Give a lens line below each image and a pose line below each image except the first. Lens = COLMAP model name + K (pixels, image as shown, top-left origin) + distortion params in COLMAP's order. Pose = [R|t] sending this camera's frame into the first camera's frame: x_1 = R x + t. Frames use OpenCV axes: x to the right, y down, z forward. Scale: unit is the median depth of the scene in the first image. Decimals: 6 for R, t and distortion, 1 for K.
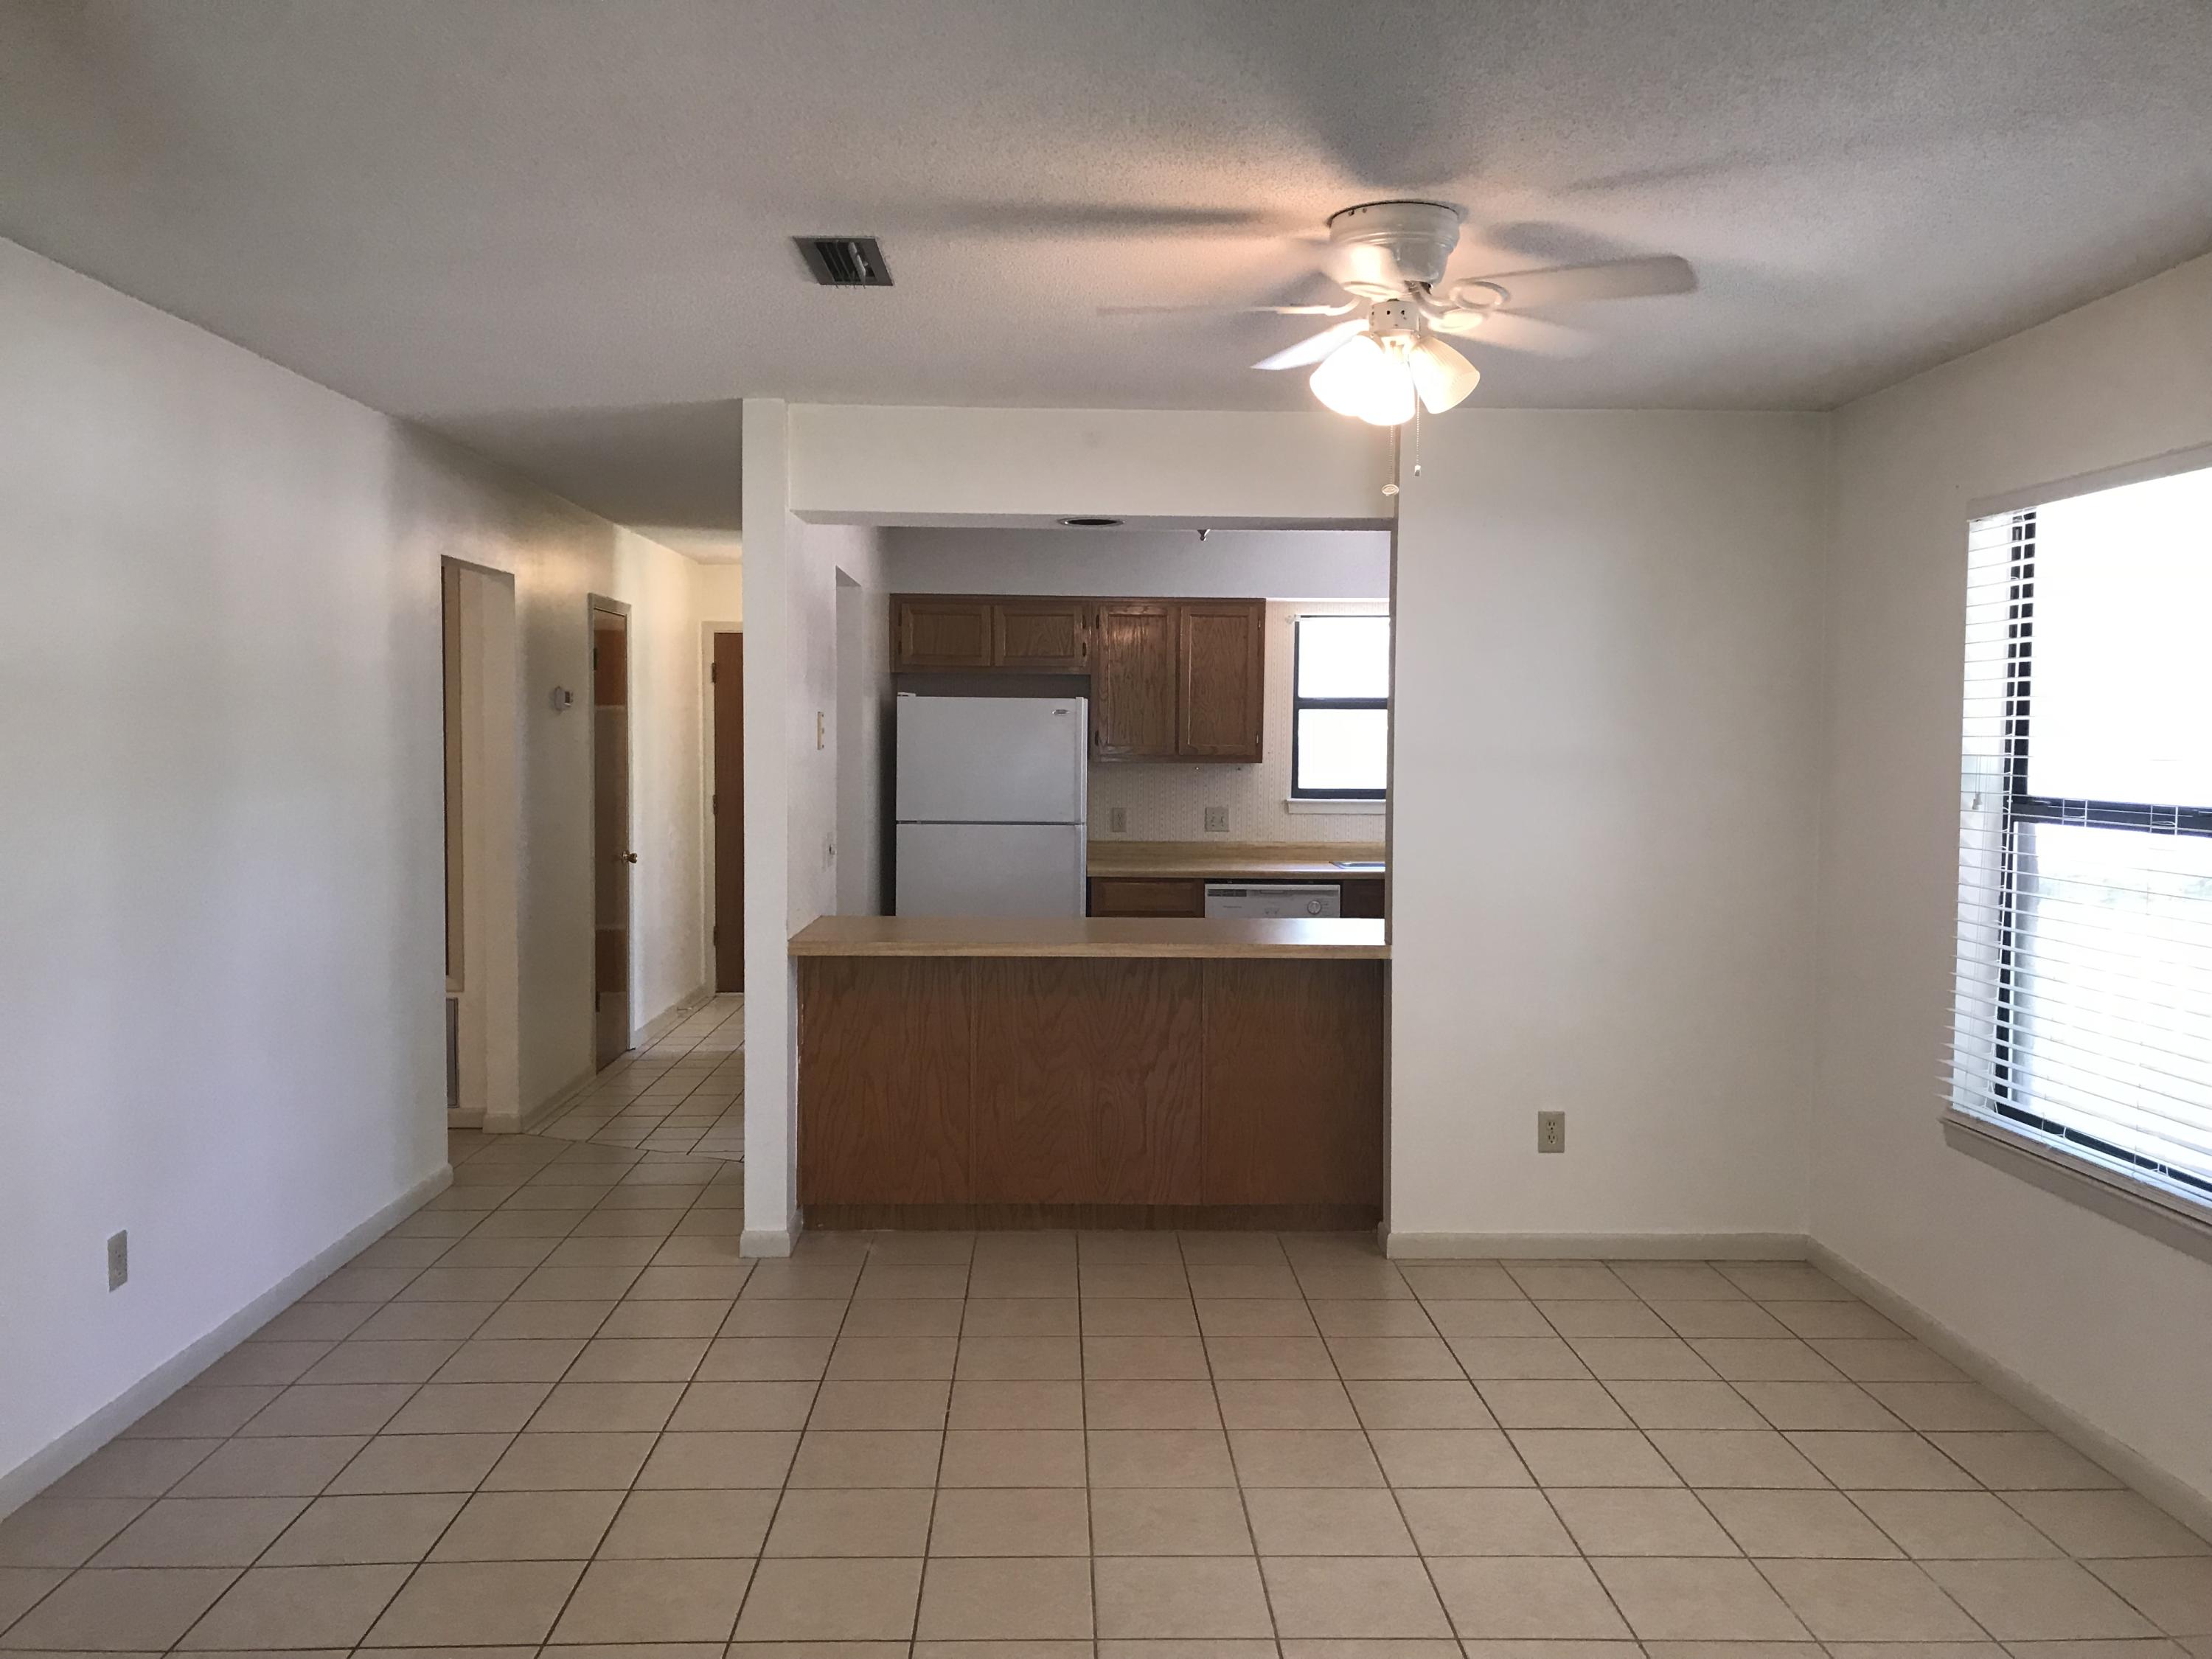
lens RADIAL K [[1826.0, 0, 1106.0], [0, 1826.0, 829.5], [0, 0, 1]] dist [0.010009, -0.002581]
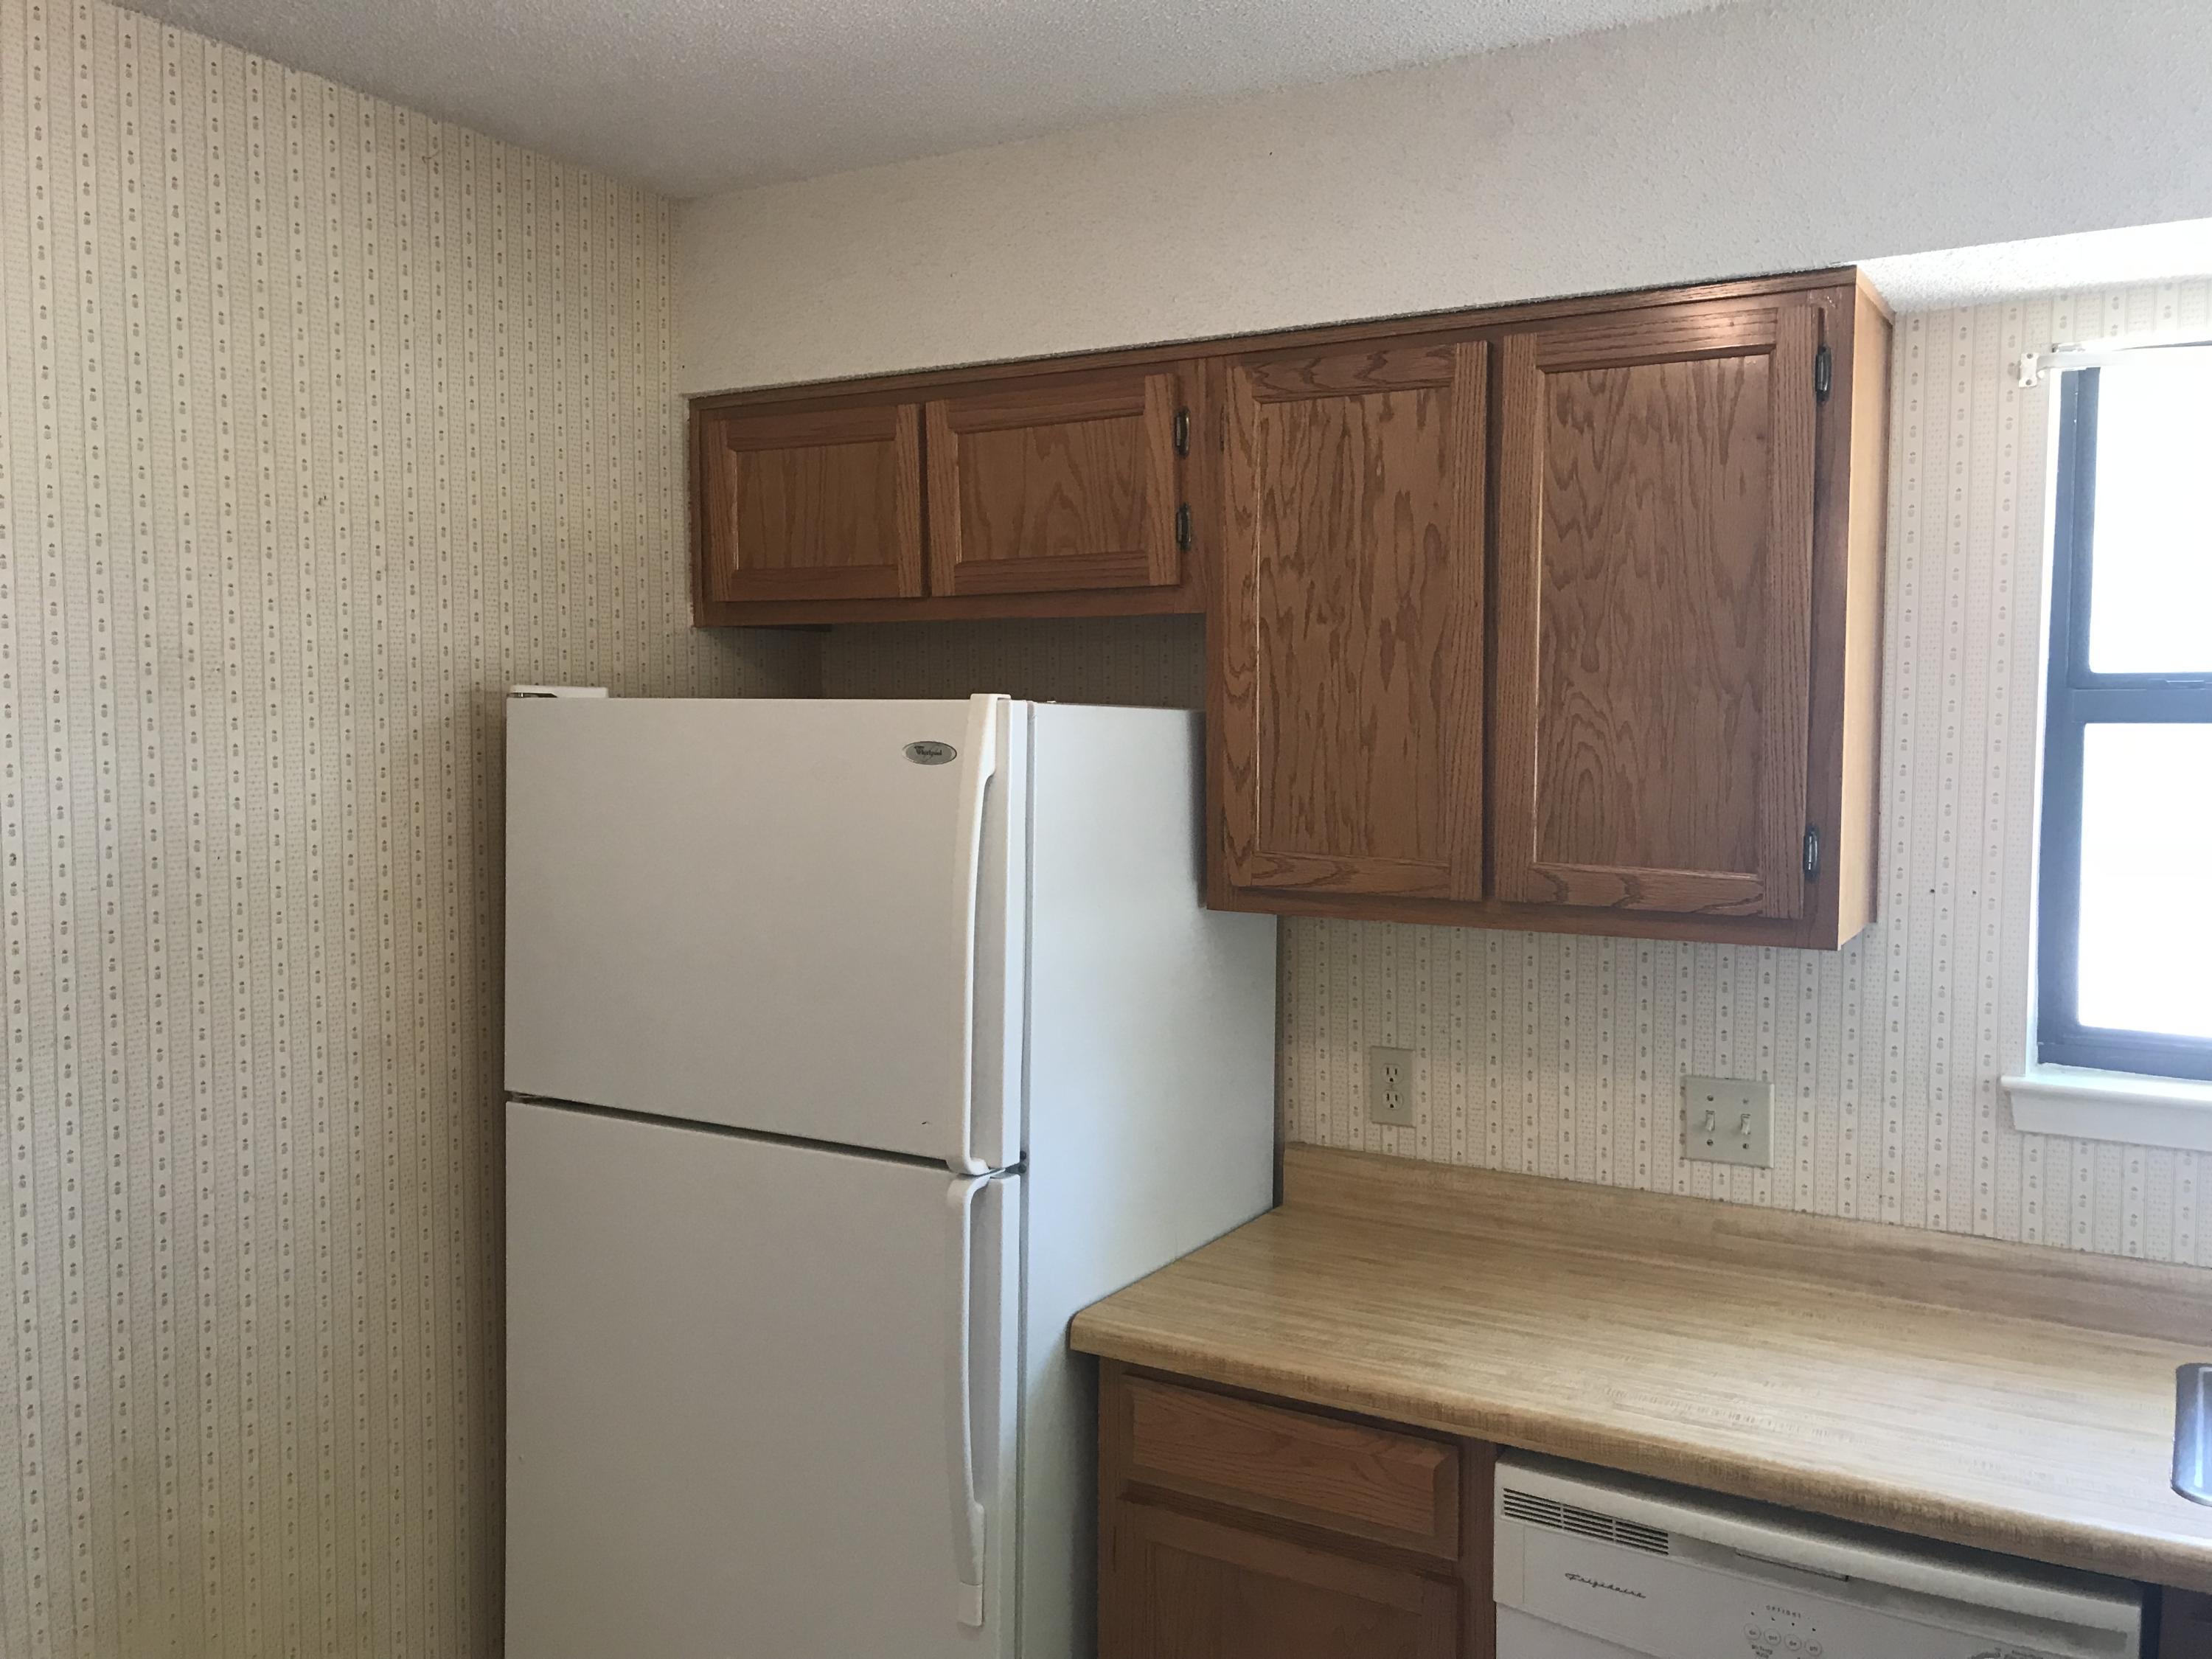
lens RADIAL K [[1775.5, 0, 1106.0], [0, 1775.5, 829.5], [0, 0, 1]] dist [0.013310, -0.005094]
pose [[0.847733, 0.025820, -0.529794, 0.128968], [-0.019660, 0.999658, 0.017260, -0.054840], [0.530058, -0.004216, 0.847951, 0.752429]]
